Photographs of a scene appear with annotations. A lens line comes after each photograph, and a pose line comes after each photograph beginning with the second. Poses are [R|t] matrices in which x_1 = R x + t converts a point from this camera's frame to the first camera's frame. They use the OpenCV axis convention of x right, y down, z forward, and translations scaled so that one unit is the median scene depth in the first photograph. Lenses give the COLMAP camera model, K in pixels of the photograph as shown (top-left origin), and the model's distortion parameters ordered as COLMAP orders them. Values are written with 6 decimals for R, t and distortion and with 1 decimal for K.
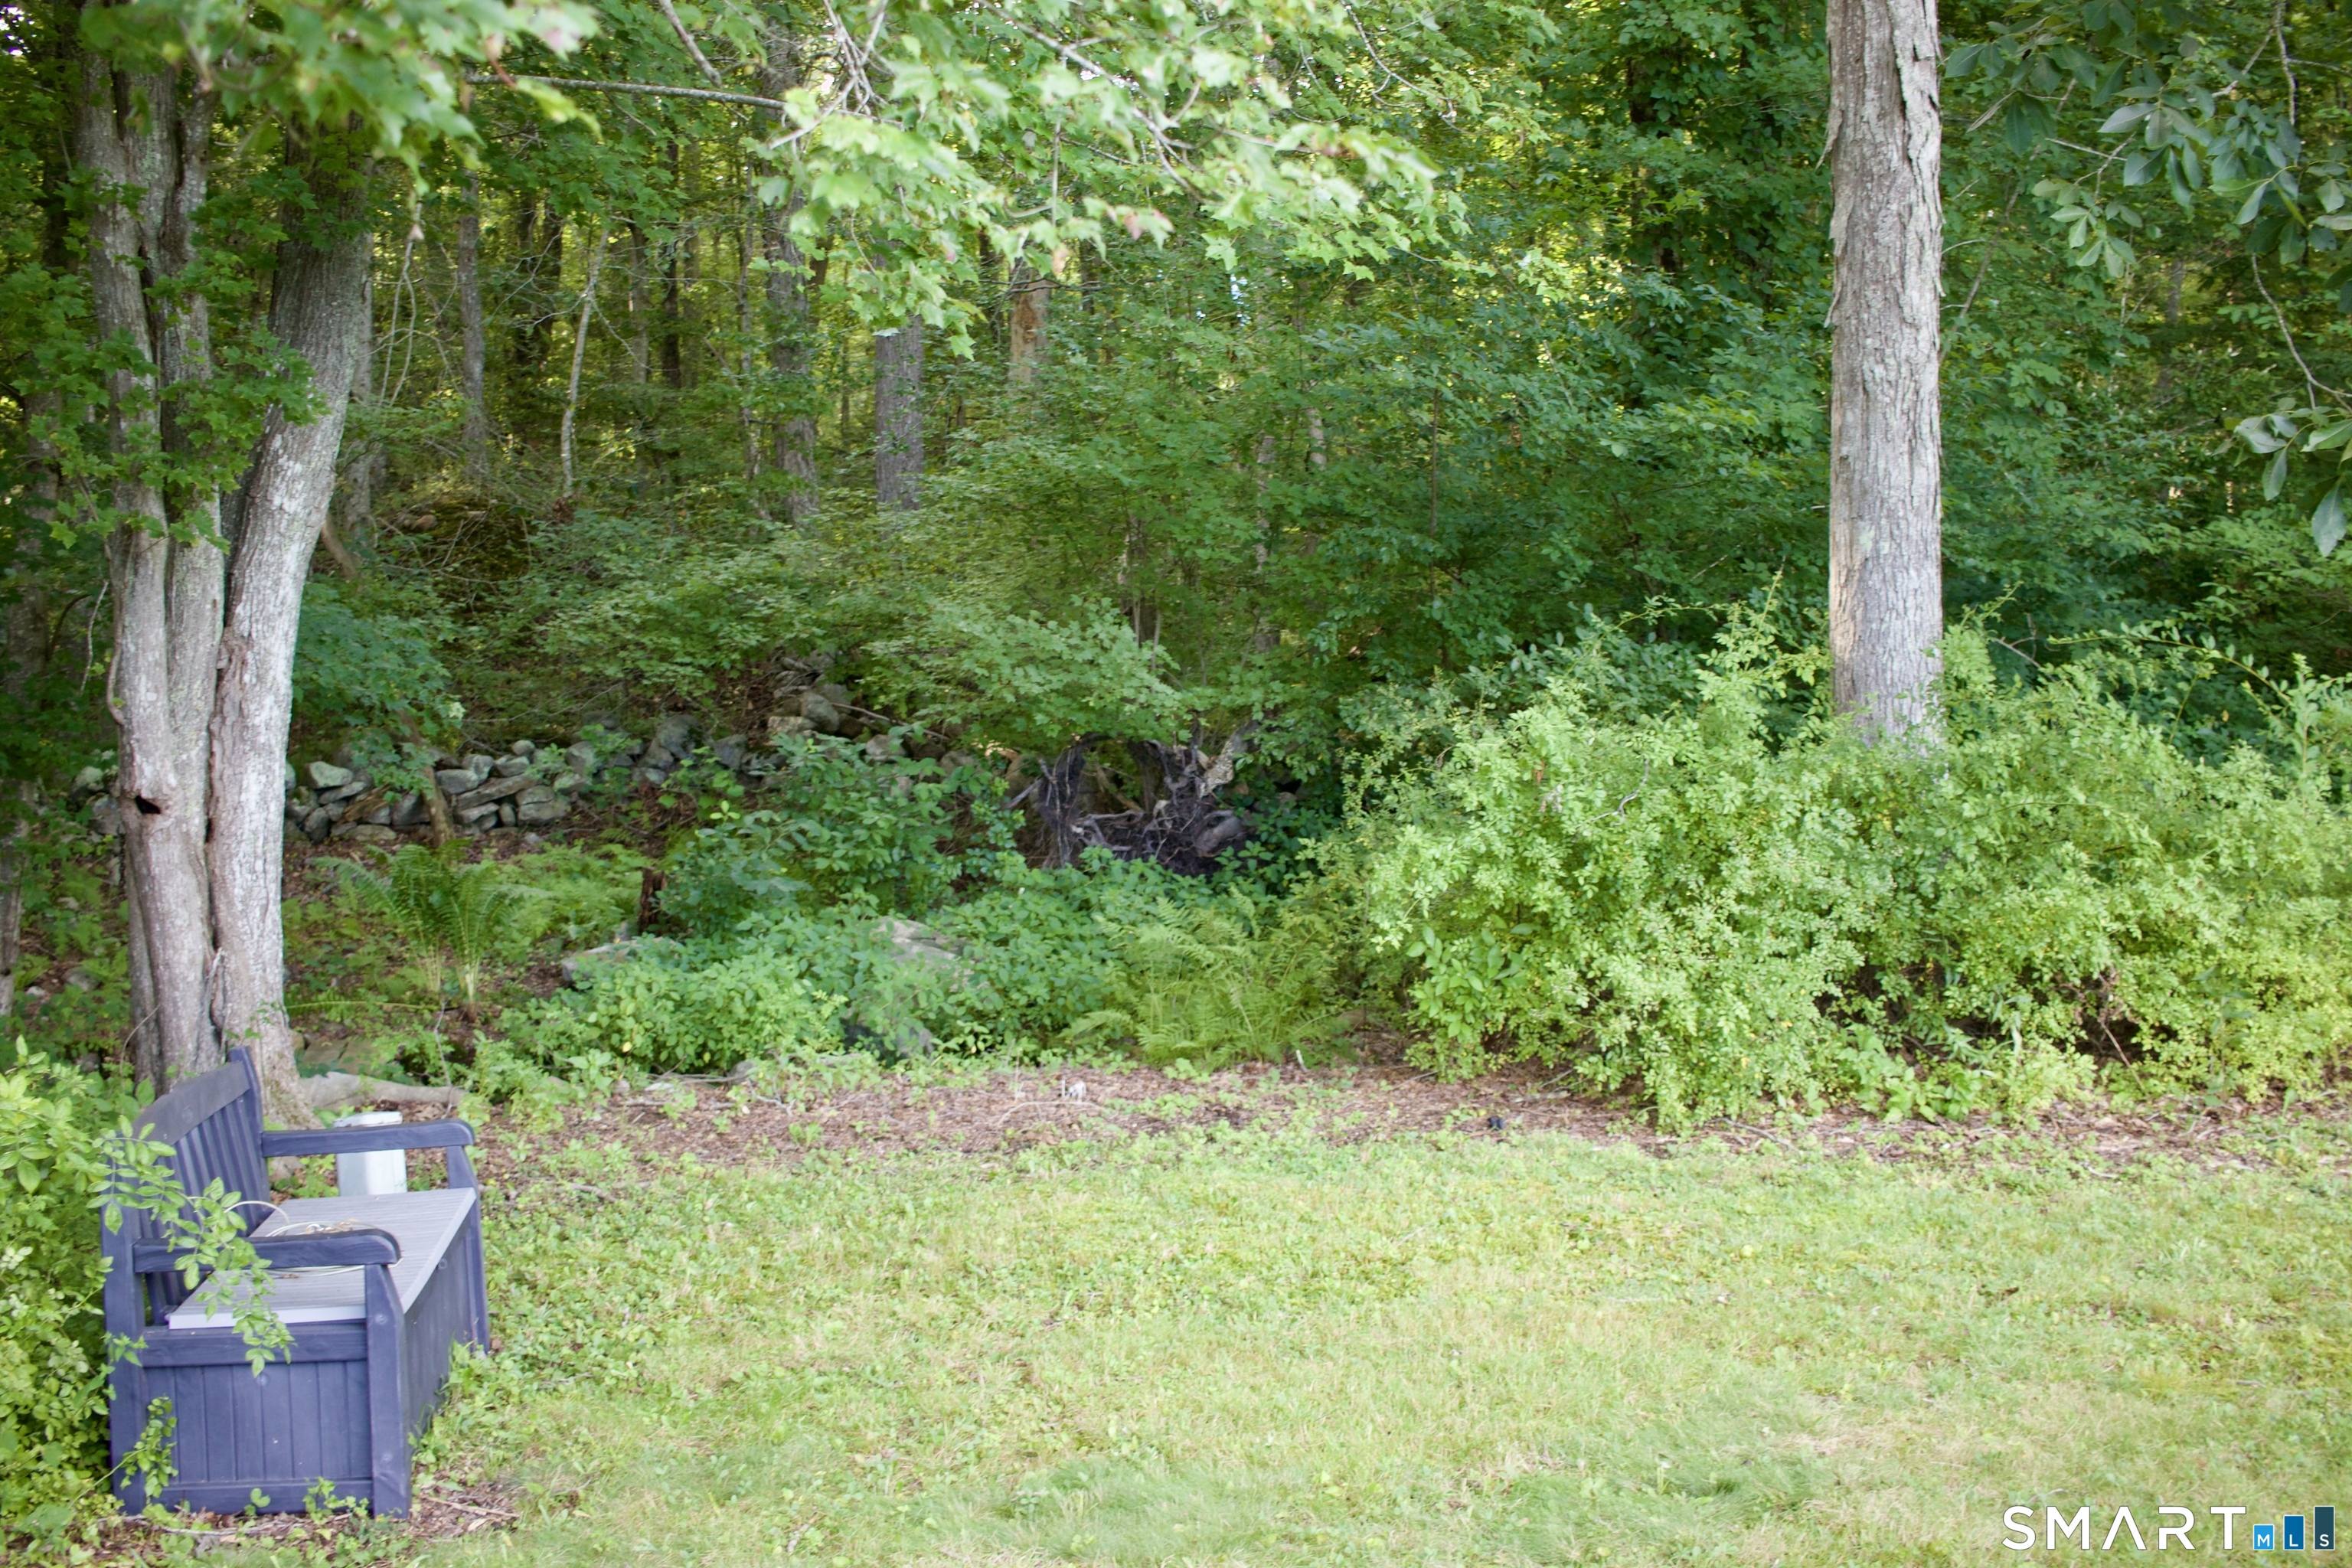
lens RADIAL K [[2590.9, 0, 1175.9], [0, 2590.9, 785.5], [0, 0, 1]] dist [-0.077335, 0.000000]
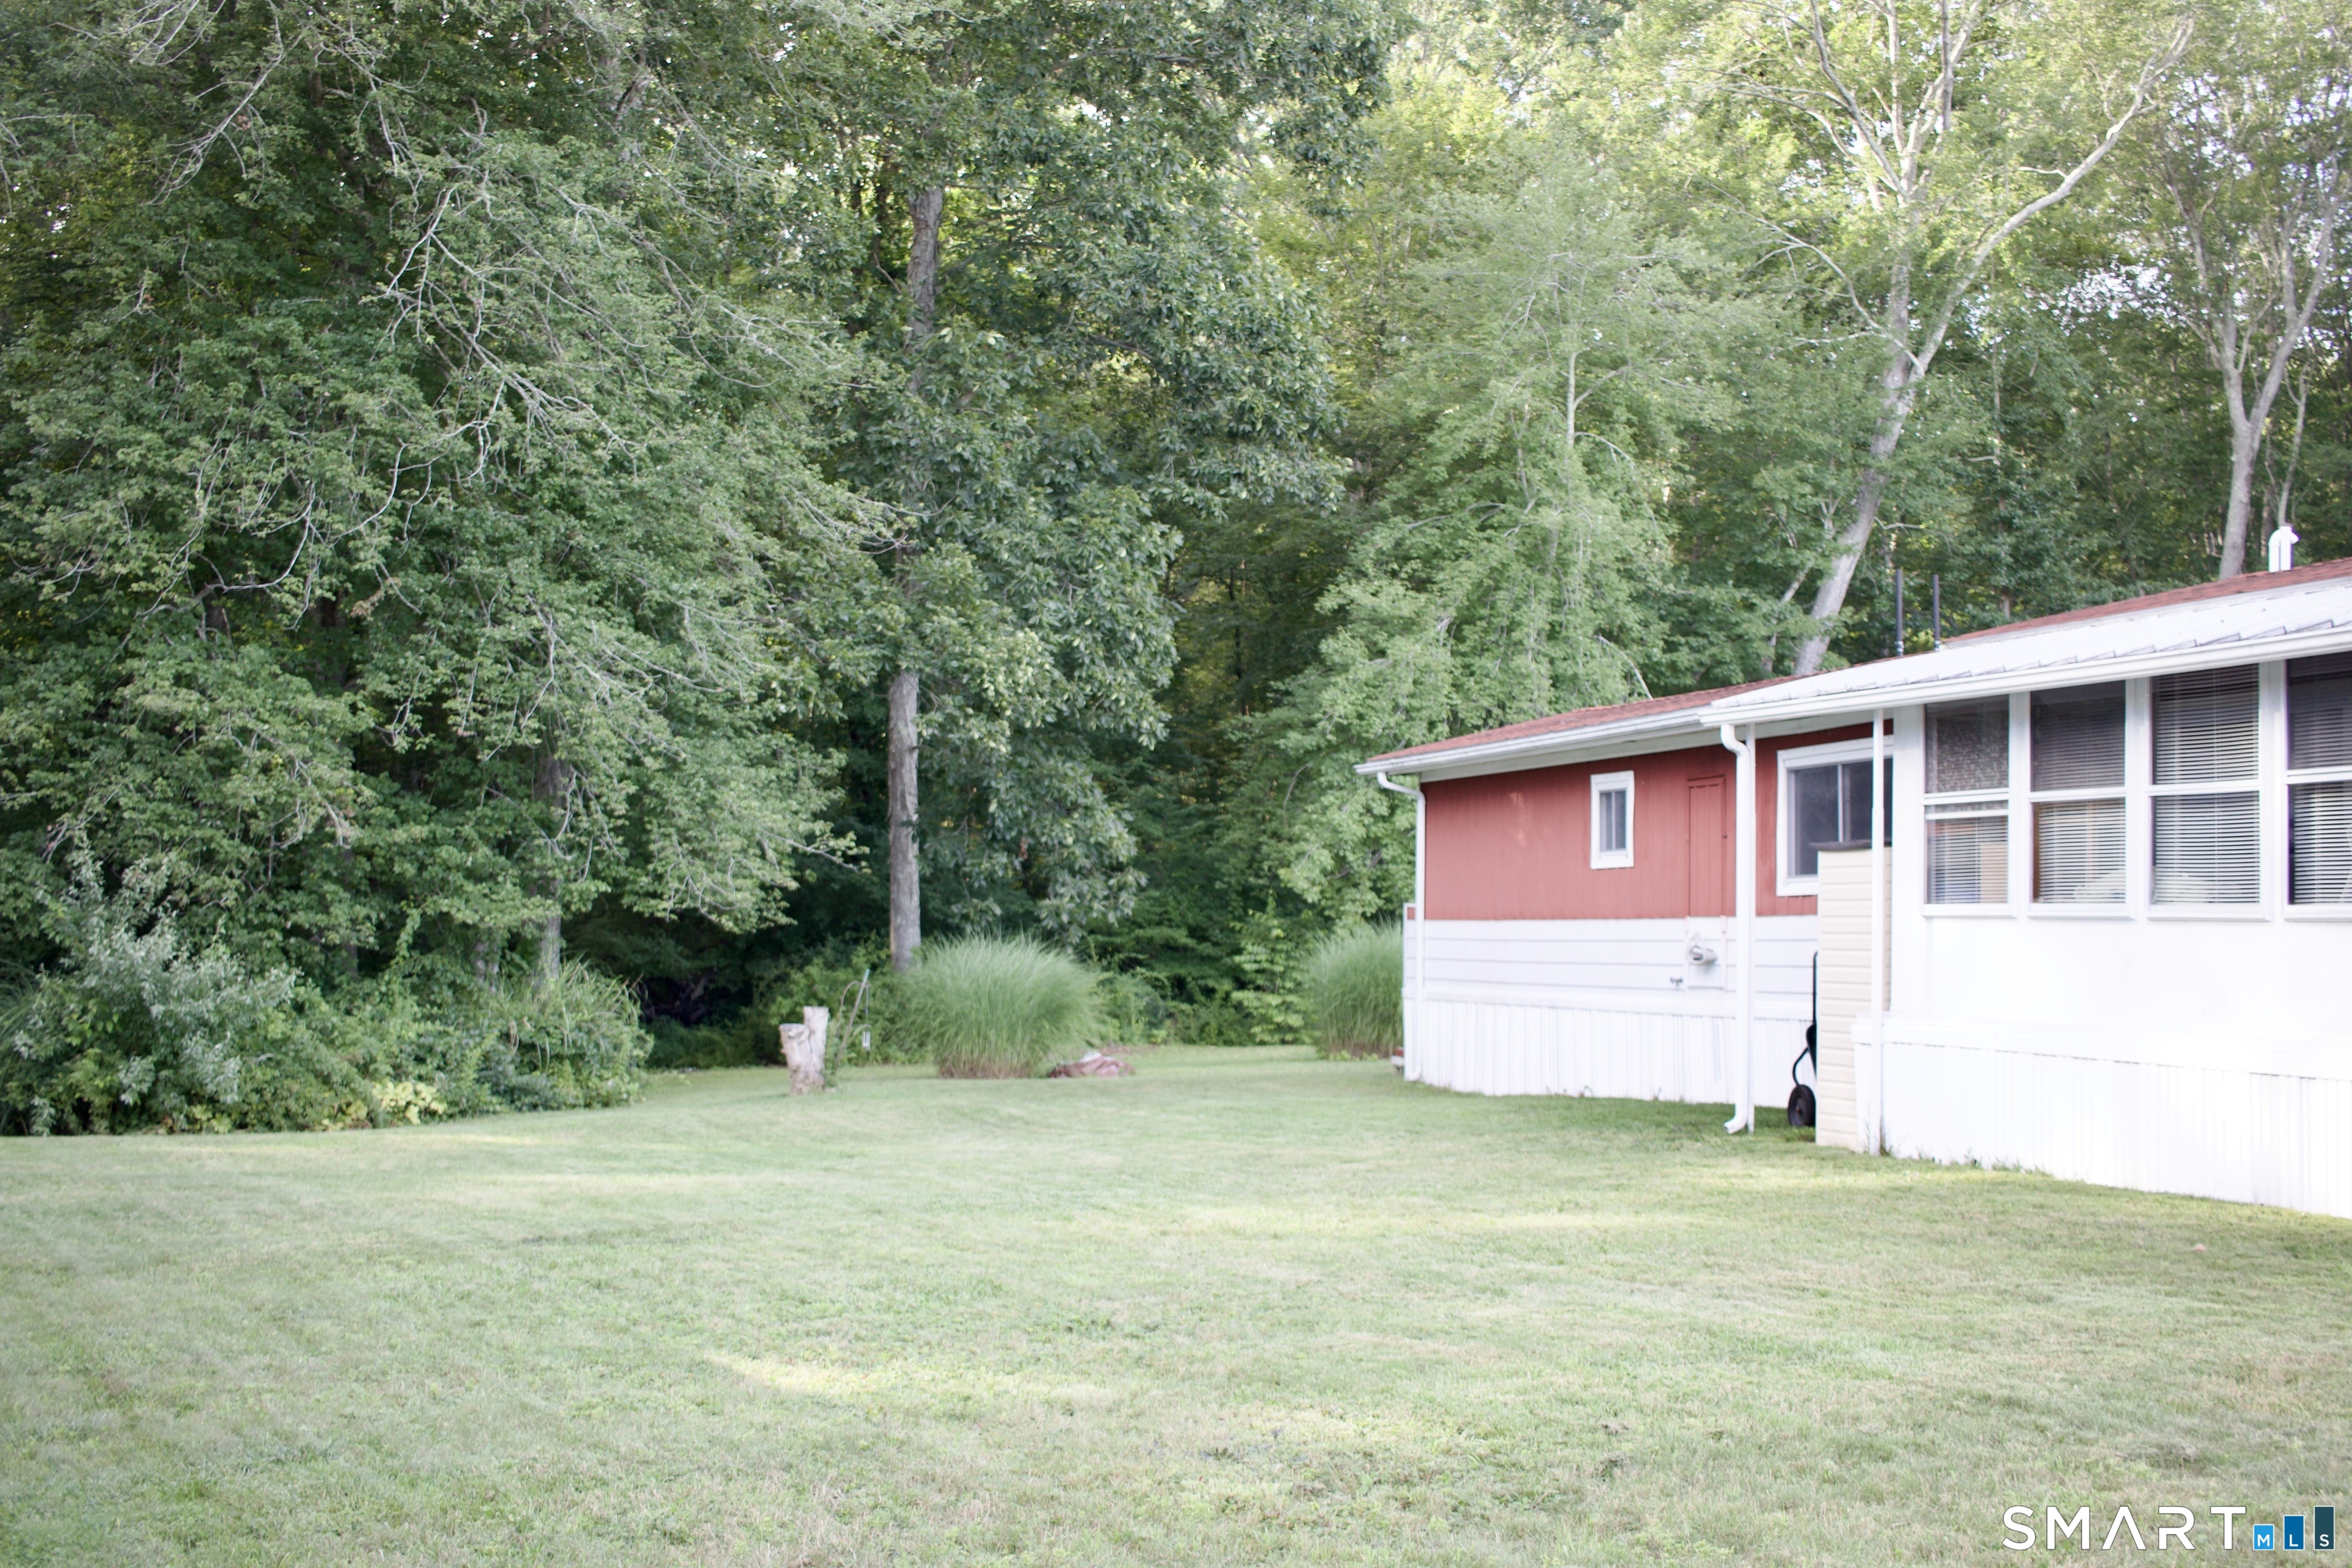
lens RADIAL K [[2590.9, 0, 1179.2], [0, 2590.9, 772.8], [0, 0, 1]] dist [-0.077335, 0.000000]
pose [[0.966359, 0.015457, 0.256730, -0.333989], [0.011281, 0.994684, -0.102350, 0.085845], [-0.256948, 0.101803, 0.961048, -2.953924]]
